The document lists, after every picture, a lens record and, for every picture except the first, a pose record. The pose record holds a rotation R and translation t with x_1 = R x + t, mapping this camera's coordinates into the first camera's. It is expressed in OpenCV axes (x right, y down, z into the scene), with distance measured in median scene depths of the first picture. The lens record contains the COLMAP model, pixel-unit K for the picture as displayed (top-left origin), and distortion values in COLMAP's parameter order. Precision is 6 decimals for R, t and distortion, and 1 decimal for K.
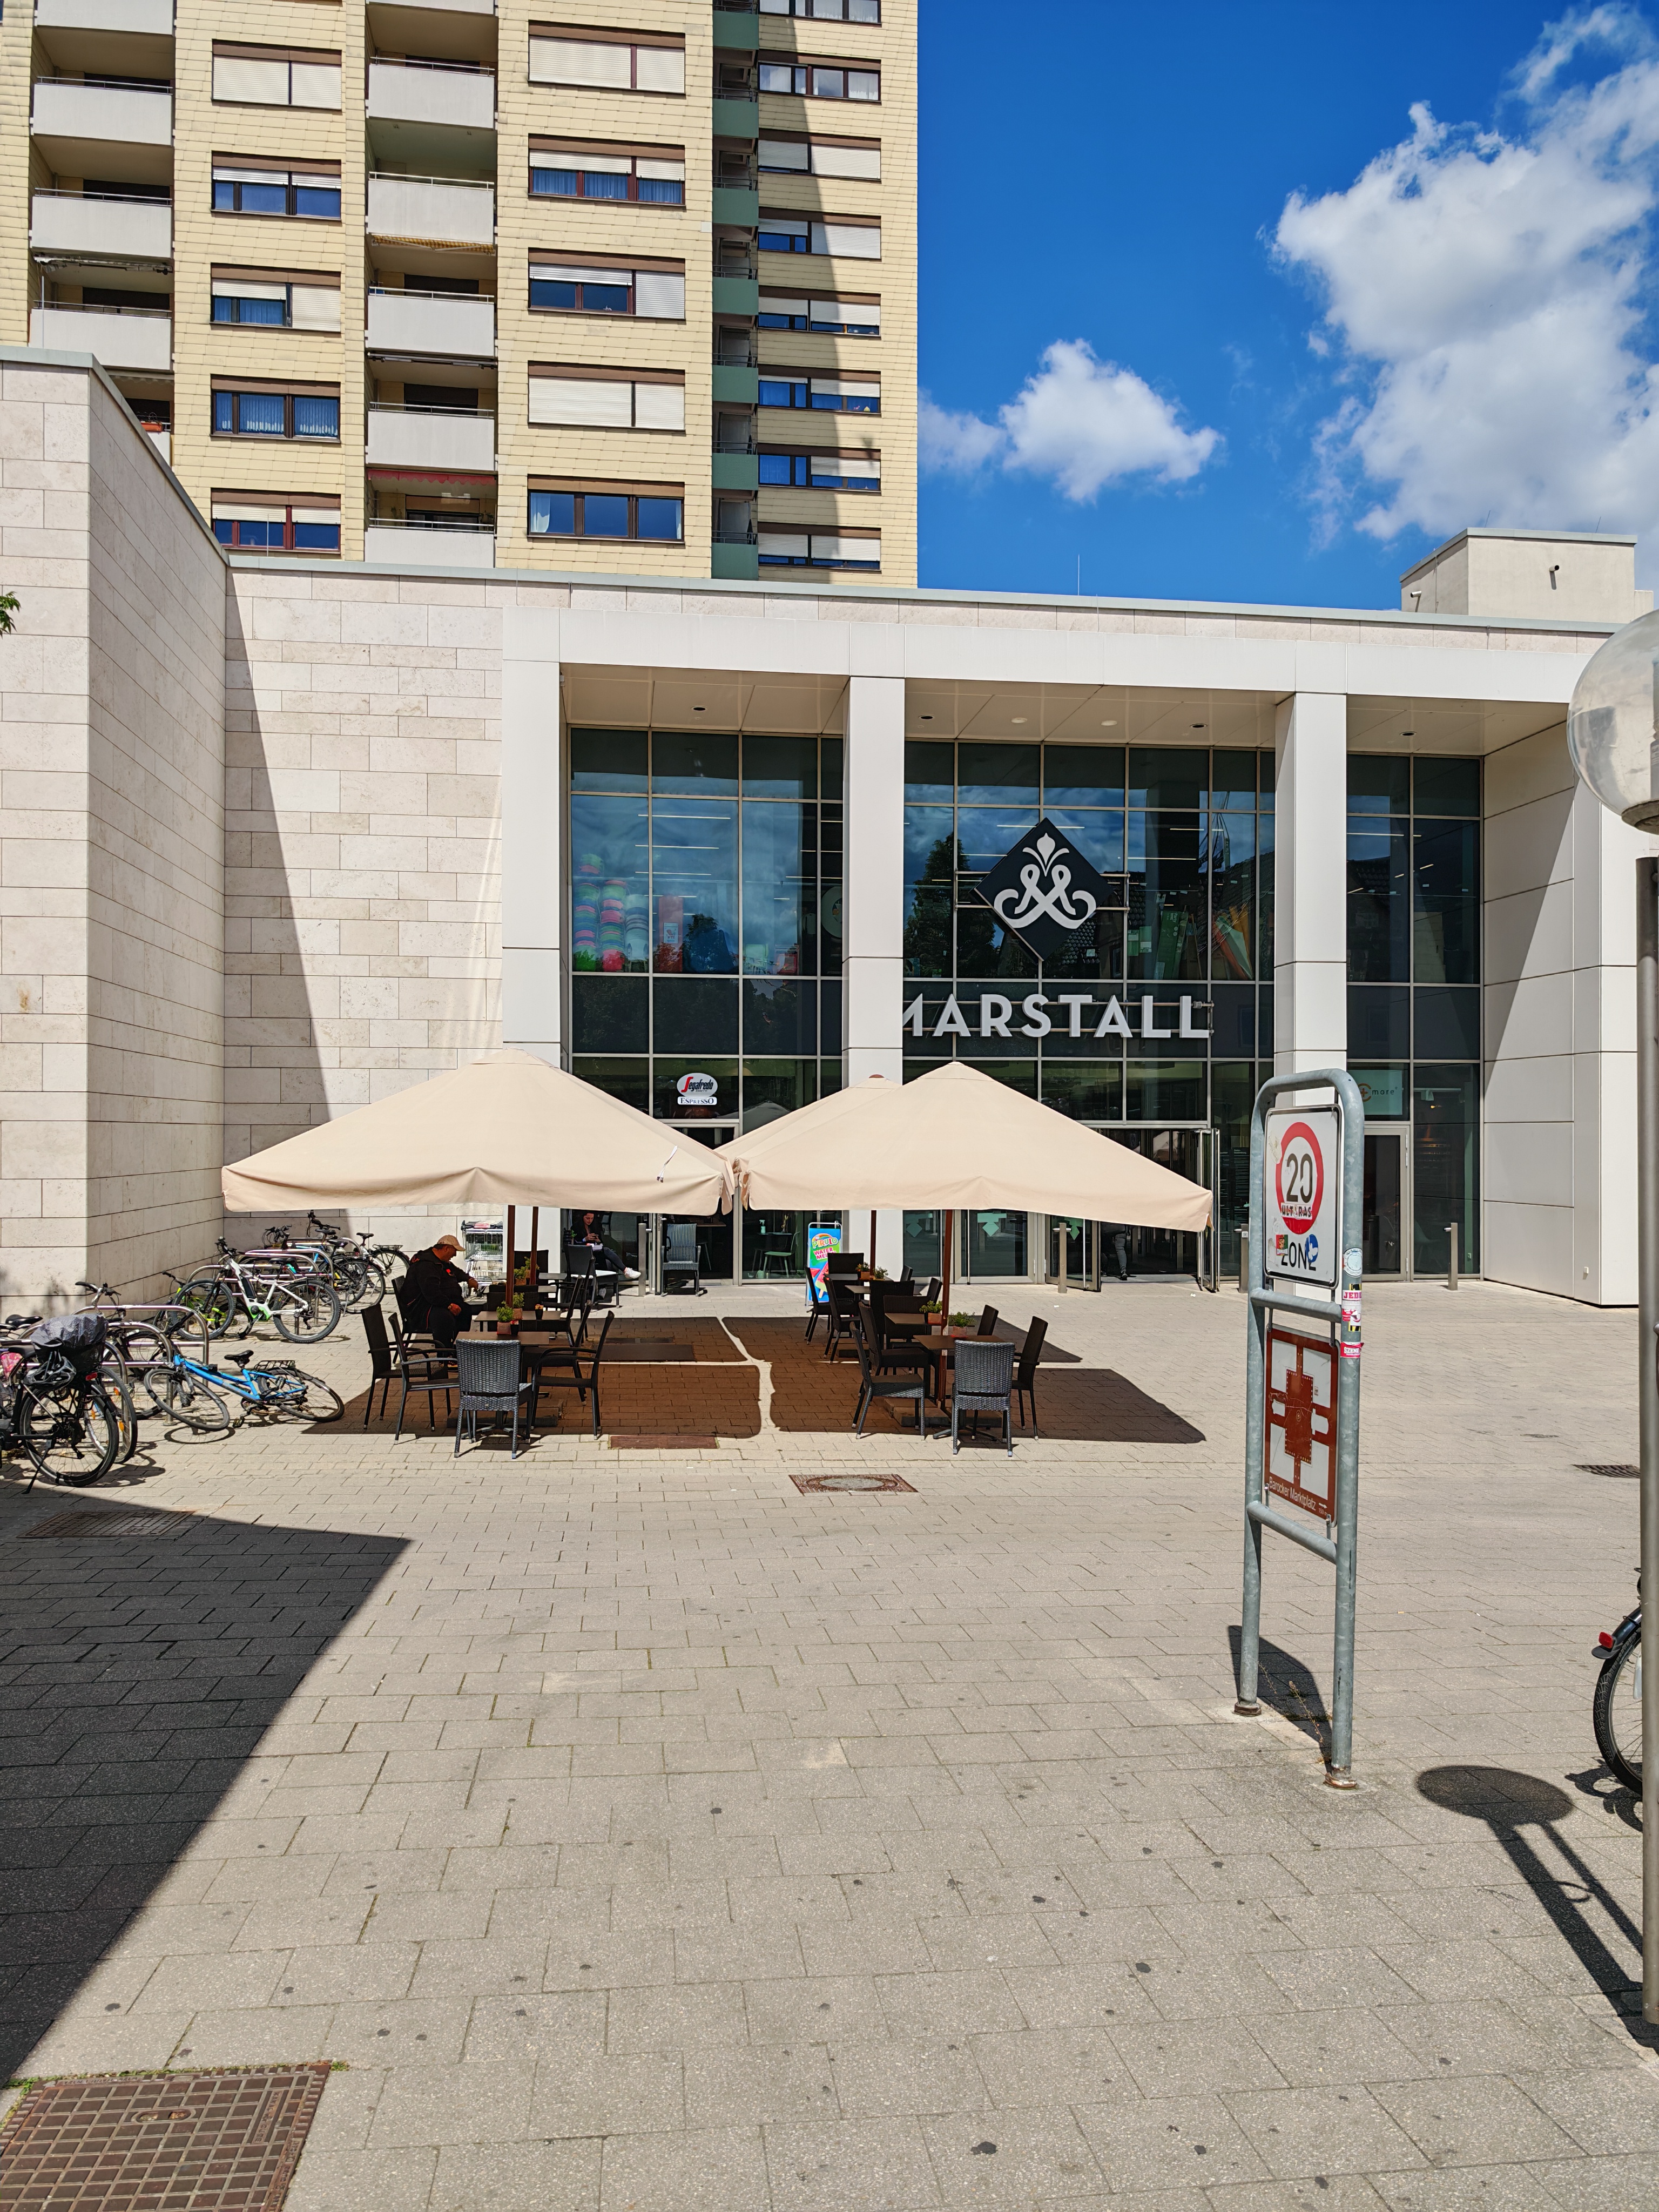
lens RADIAL K [[1567.6, 0, 811.9], [0, 1567.6, 1129.7], [0, 0, 1]] dist [0.071112, -0.159894]
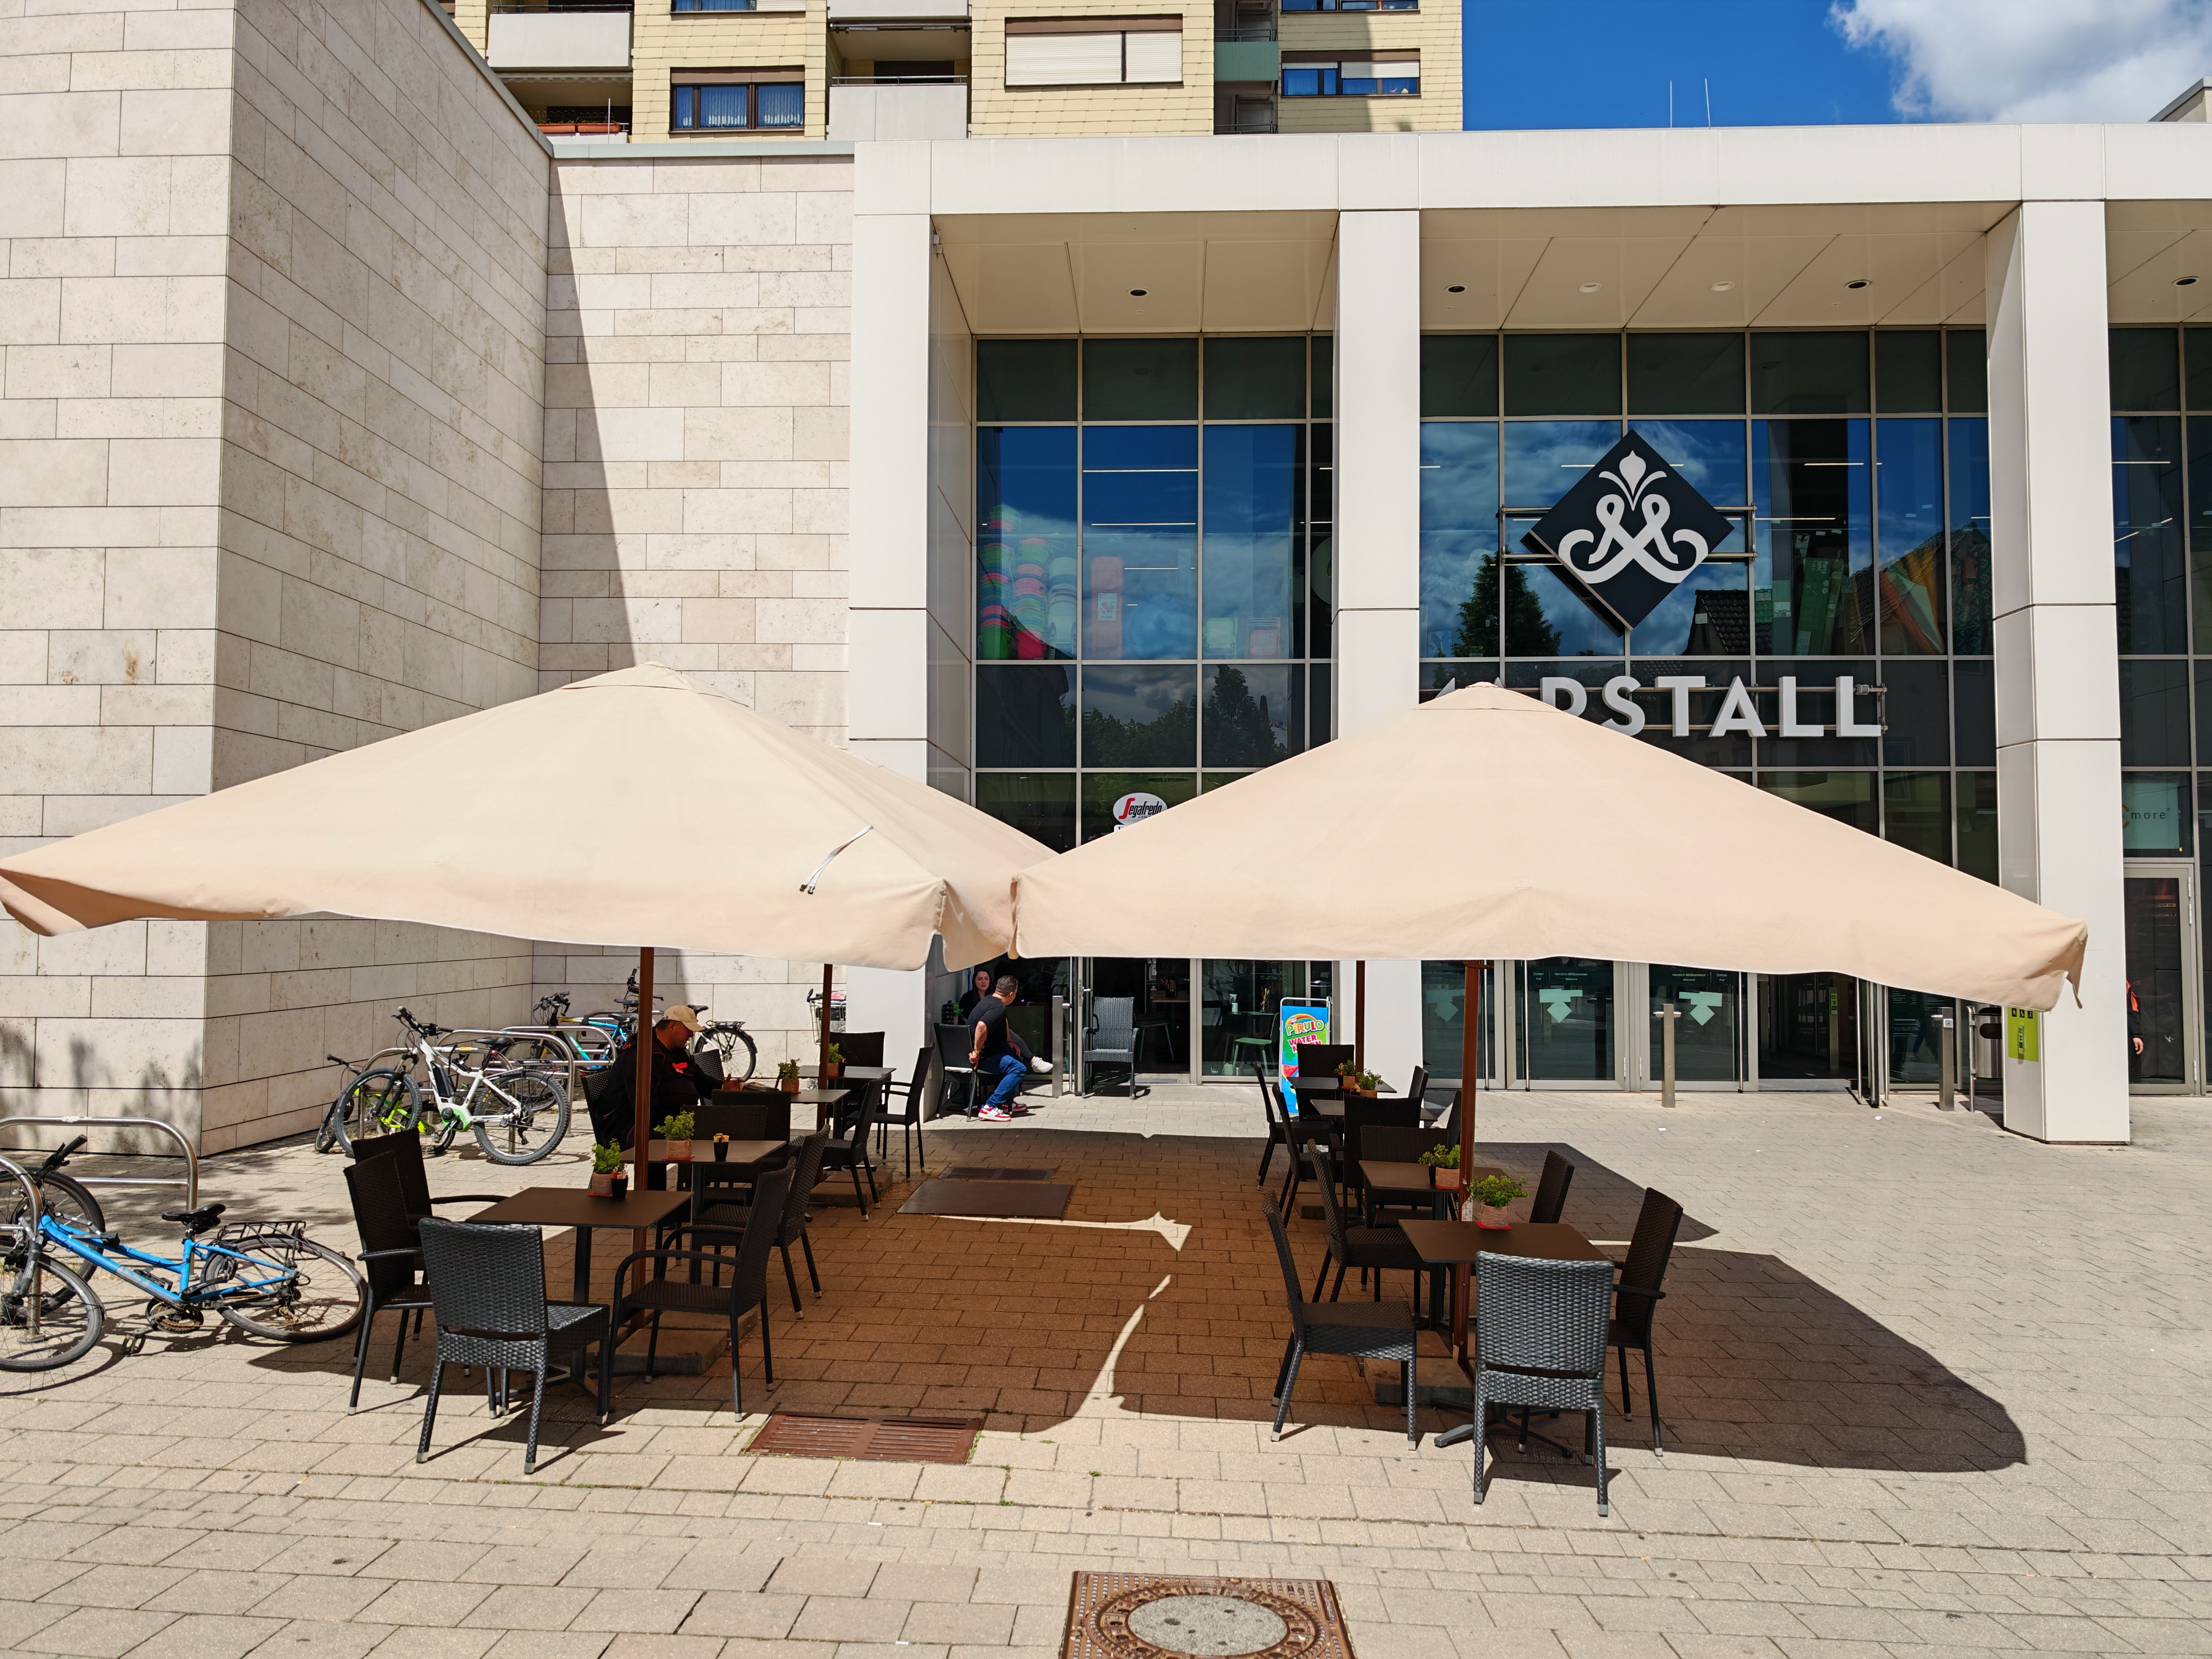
lens RADIAL K [[1625.9, 0, 1089.7], [0, 1625.9, 831.6], [0, 0, 1]] dist [-0.016486, 0.006147]
pose [[0.985879, -0.006178, -0.167343, 0.029465], [-0.001455, 0.998965, -0.045455, 0.016779], [0.167451, 0.045057, 0.984850, 0.251900]]
